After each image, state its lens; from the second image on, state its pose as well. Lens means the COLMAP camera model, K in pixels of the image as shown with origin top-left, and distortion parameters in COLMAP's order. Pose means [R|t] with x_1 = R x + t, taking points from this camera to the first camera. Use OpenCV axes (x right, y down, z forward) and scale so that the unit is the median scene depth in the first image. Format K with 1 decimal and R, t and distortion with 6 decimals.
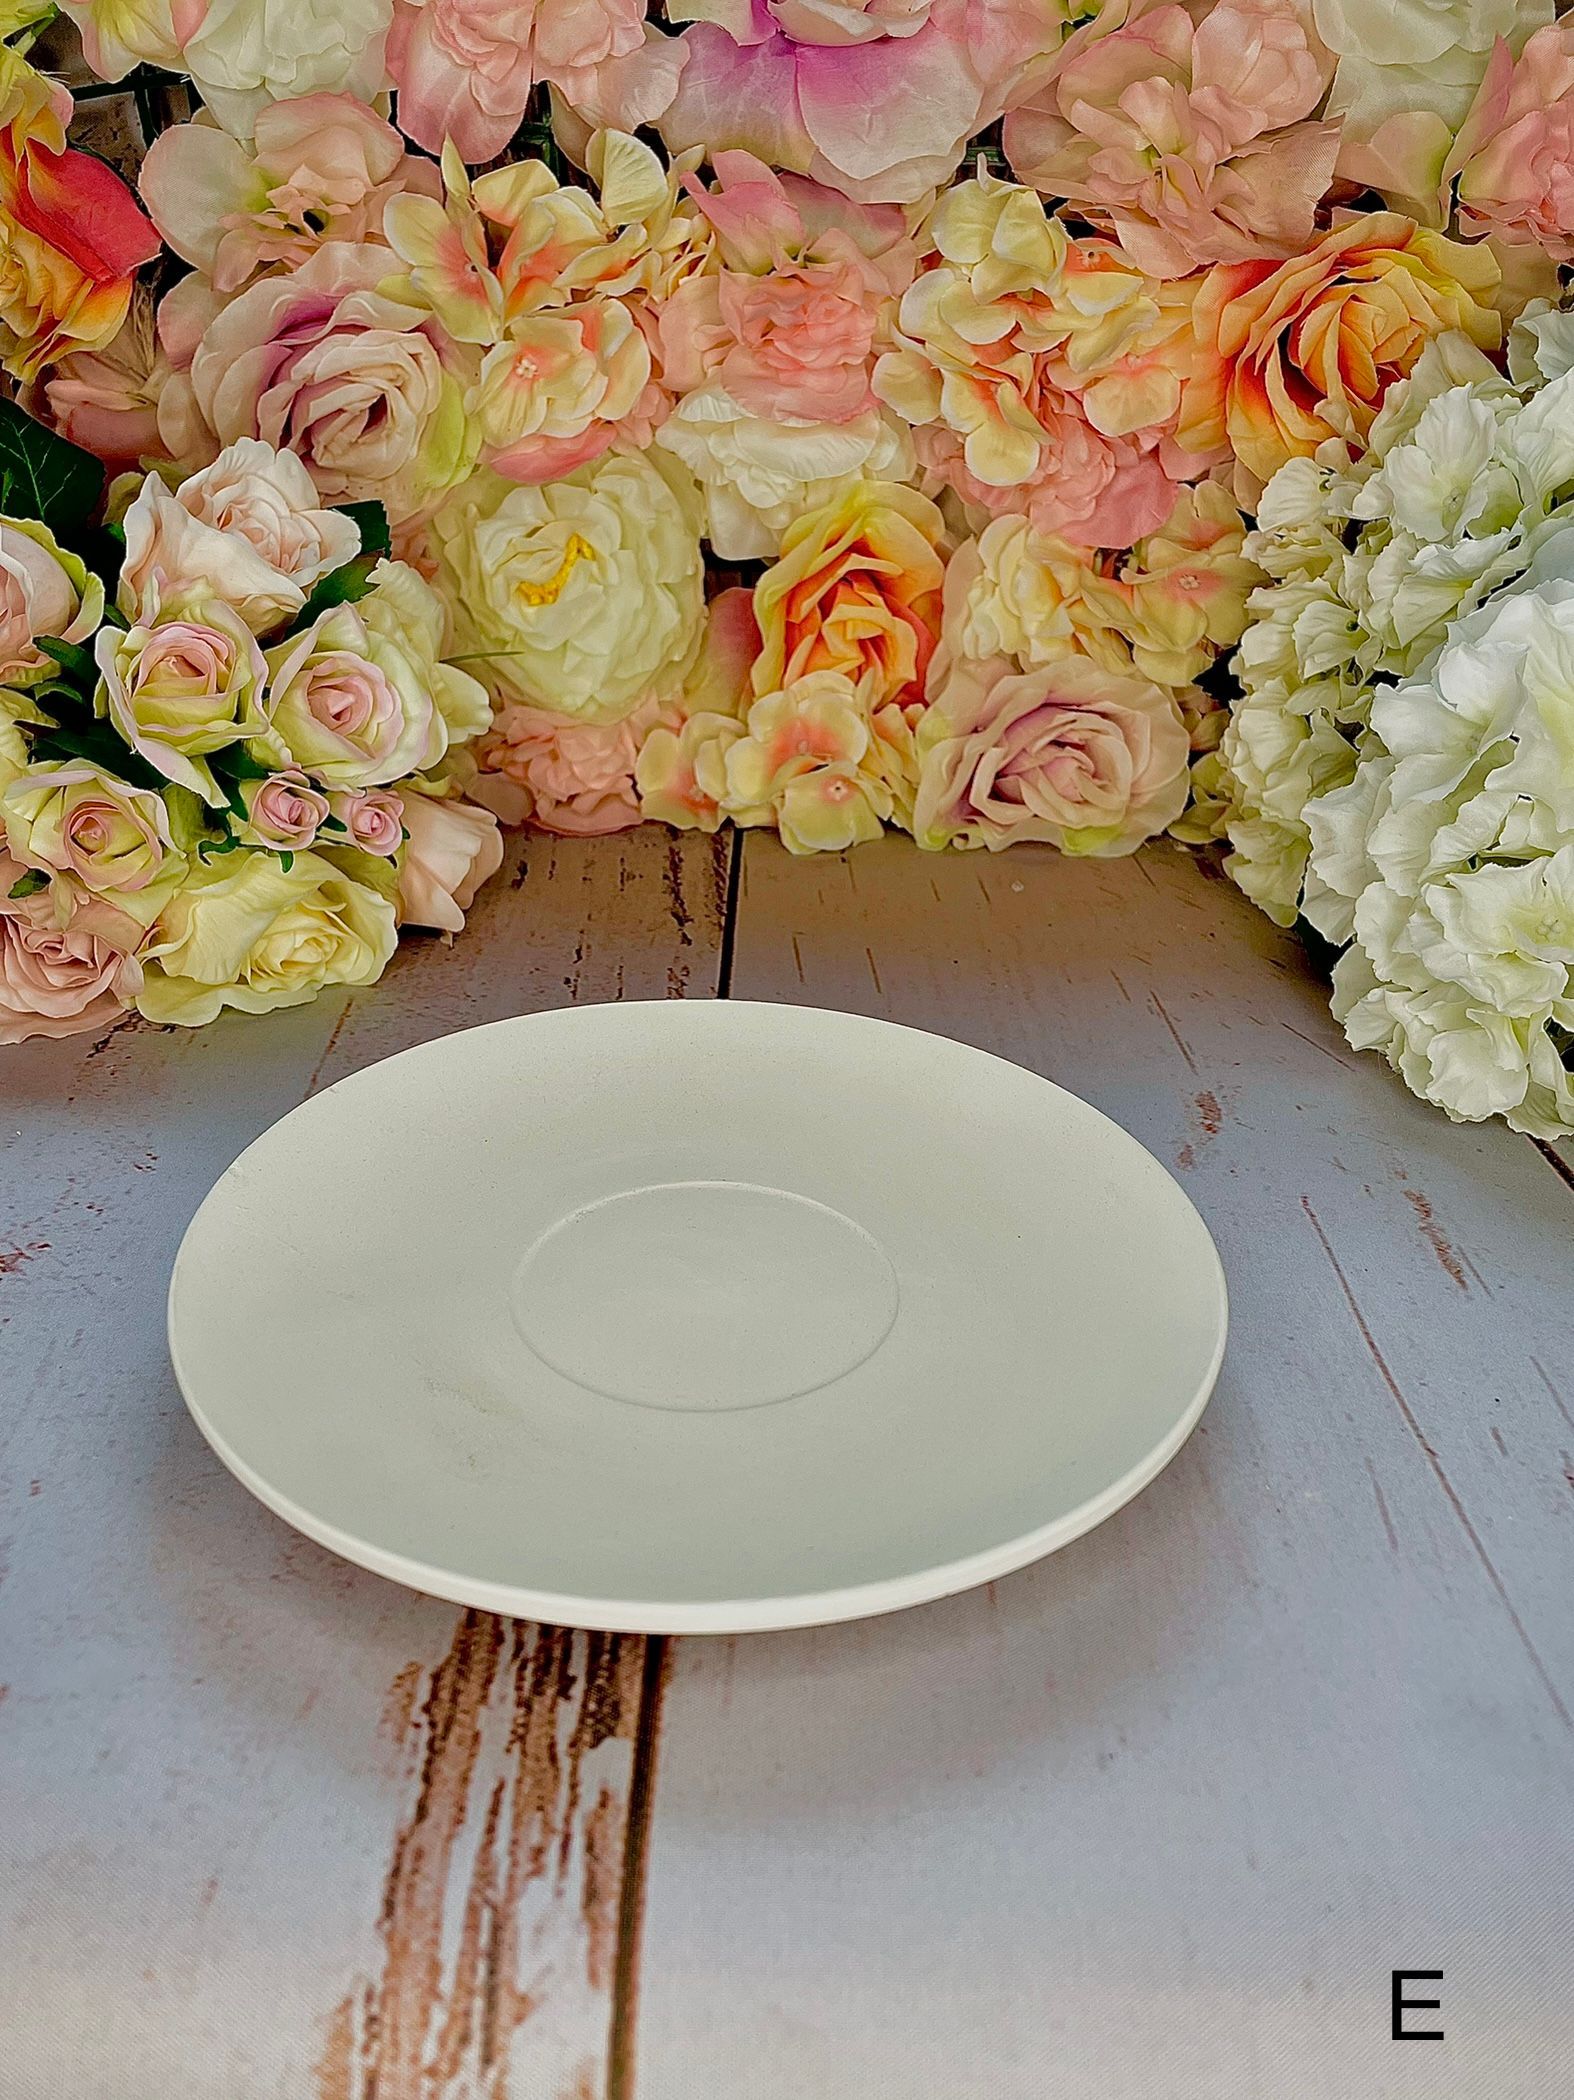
lens RADIAL K [[1686.0, 0, 805.7], [0, 1686.0, 1072.0], [0, 0, 1]] dist [0.044884, -0.079654]
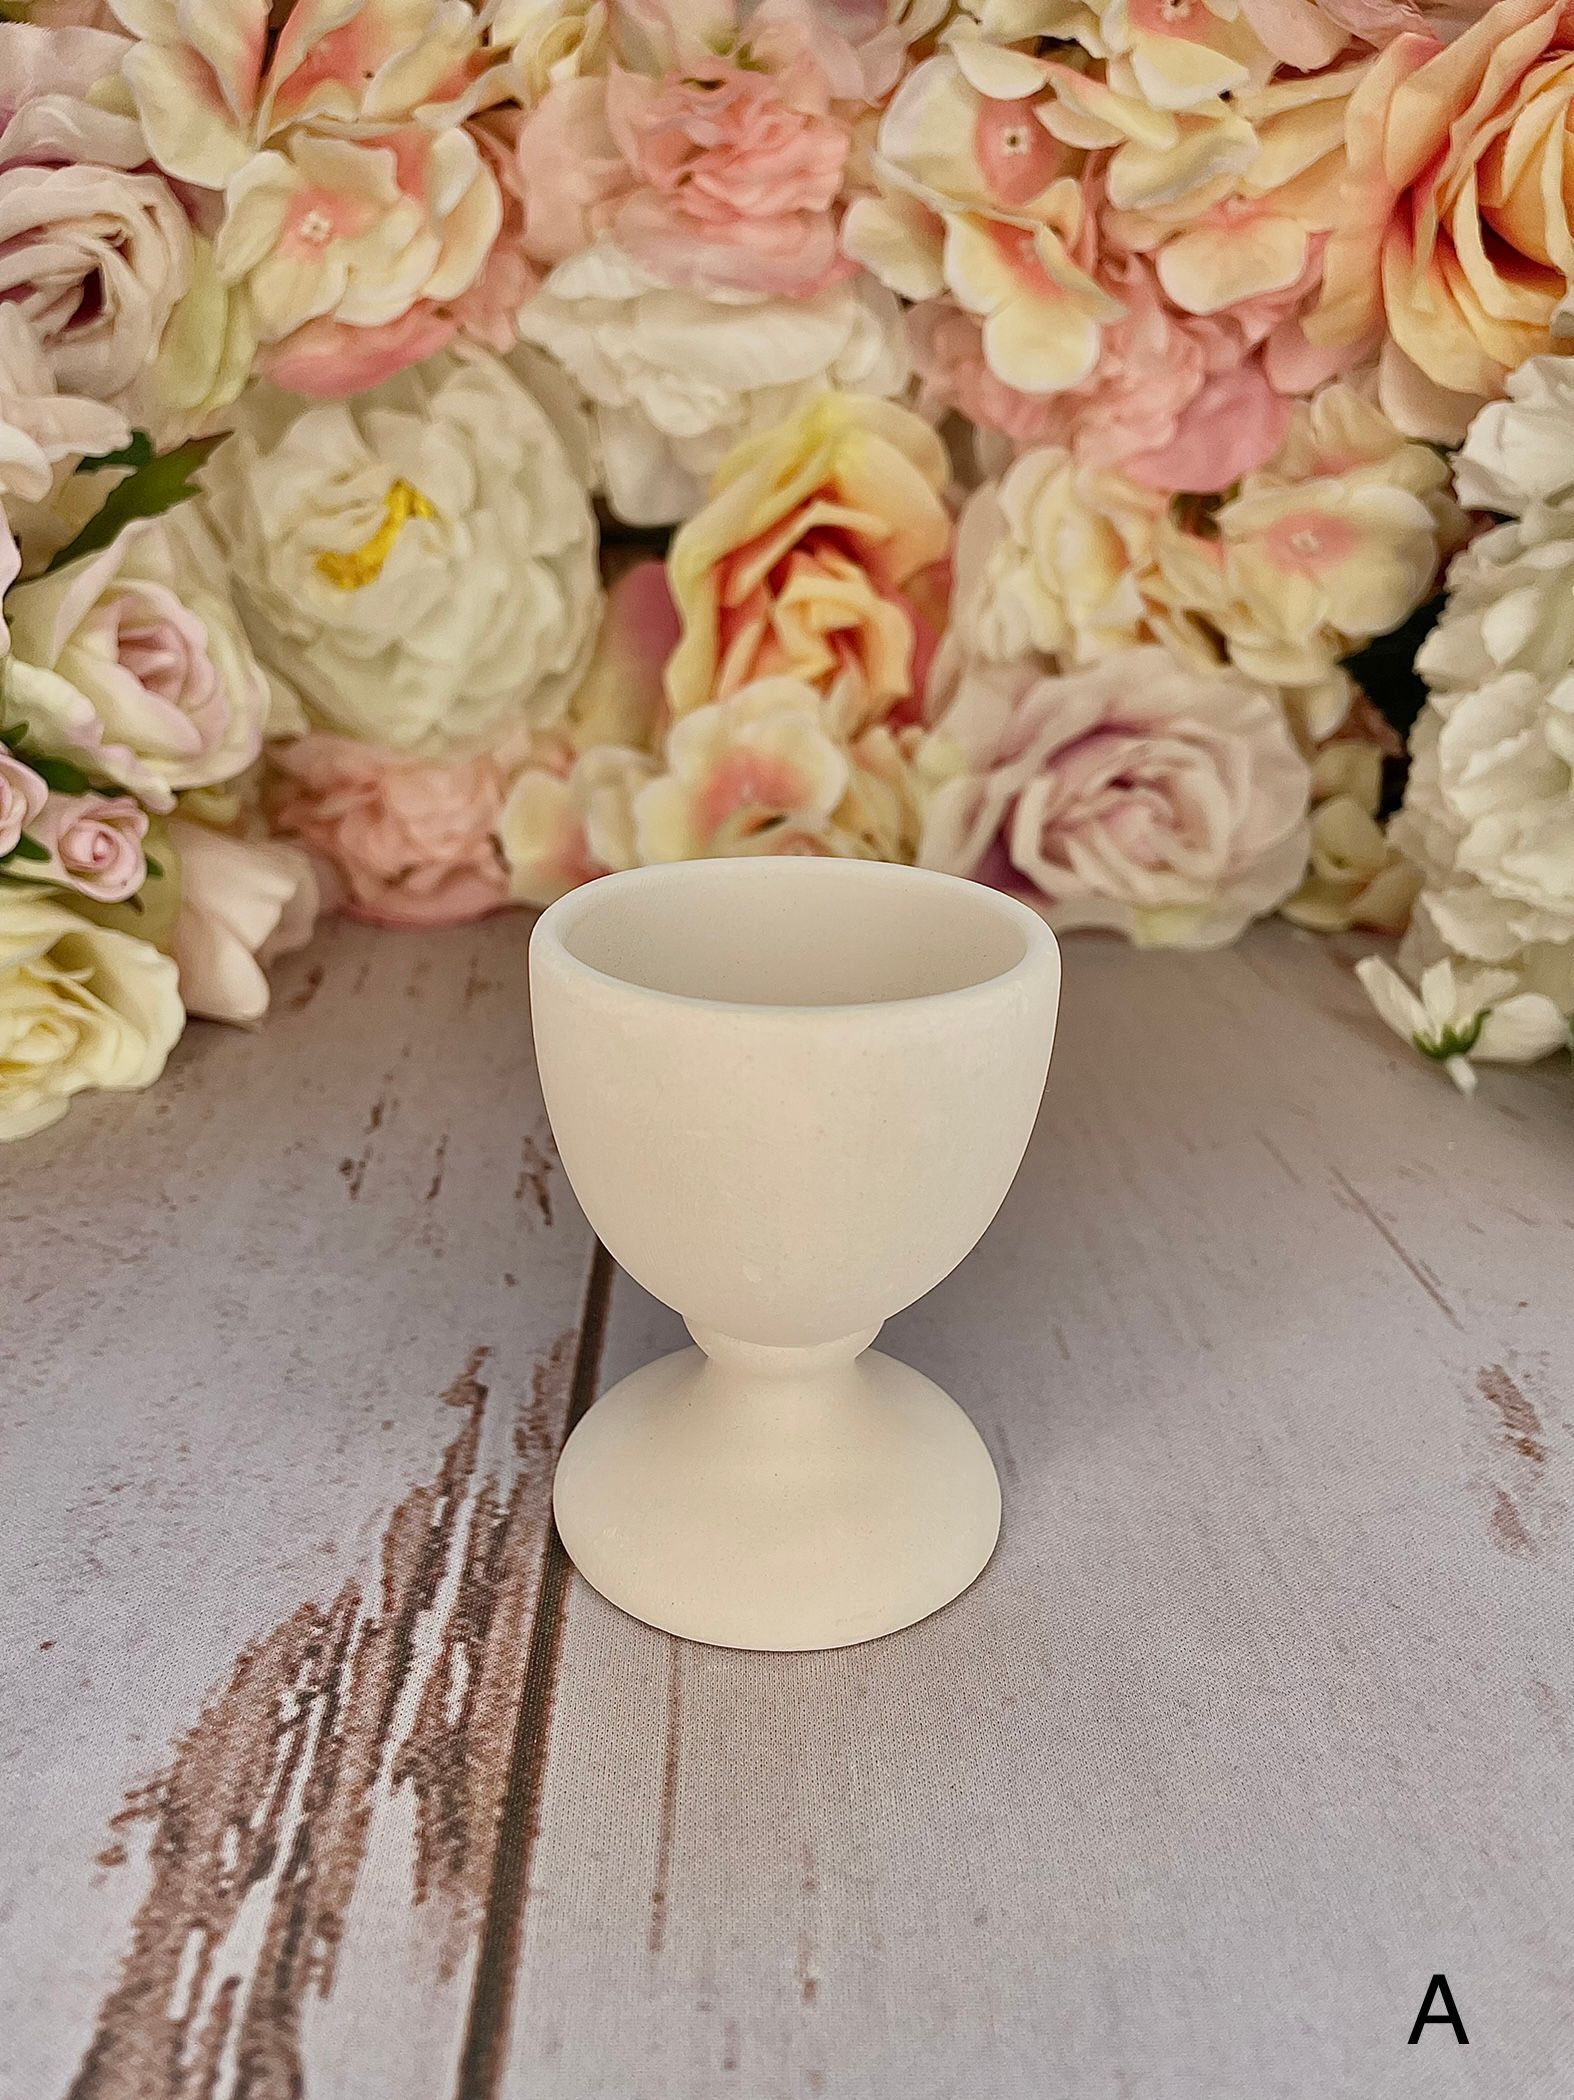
lens RADIAL K [[1670.6, 0, 805.1], [0, 1670.6, 1036.2], [0, 0, 1]] dist [0.049436, -0.094320]
pose [[0.999426, -0.015081, 0.030342, 0.000218], [0.017514, 0.996514, -0.081571, -0.045638], [-0.029006, 0.082056, 0.996206, 0.384042]]
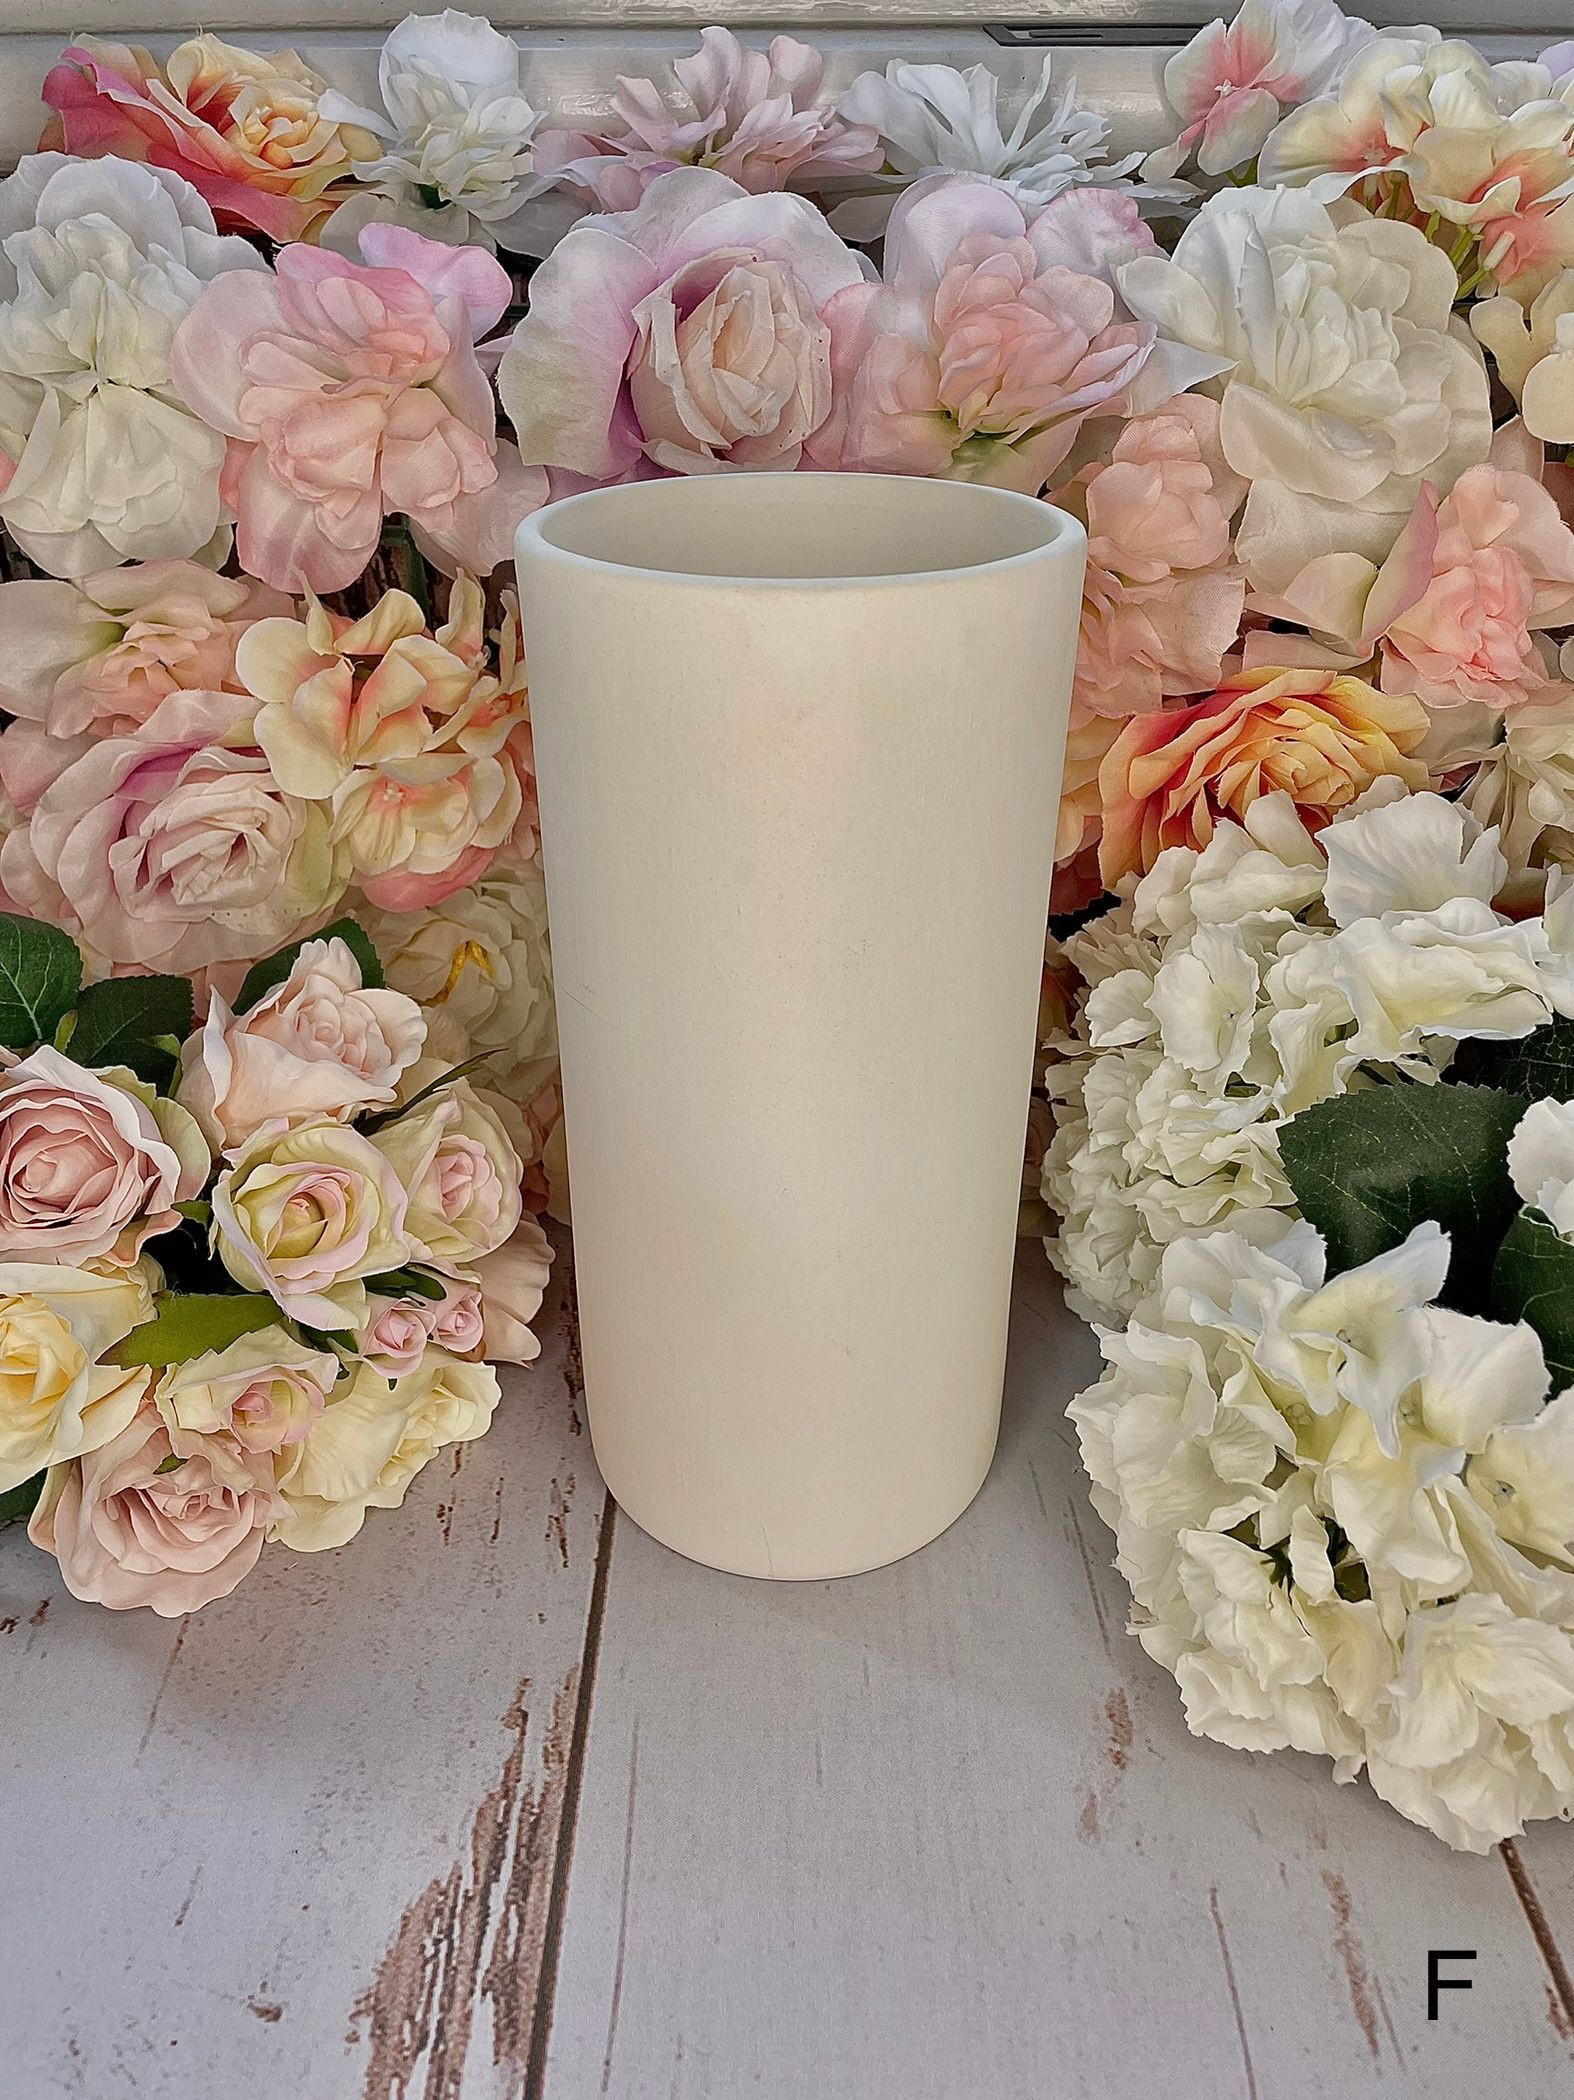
lens RADIAL K [[1670.6, 0, 808.1], [0, 1670.6, 1011.4], [0, 0, 1]] dist [0.049436, -0.094320]
pose [[0.999530, -0.027816, -0.012871, 0.075627], [0.028207, 0.999113, 0.031255, -0.331439], [0.011990, -0.031603, 0.999429, 0.075648]]
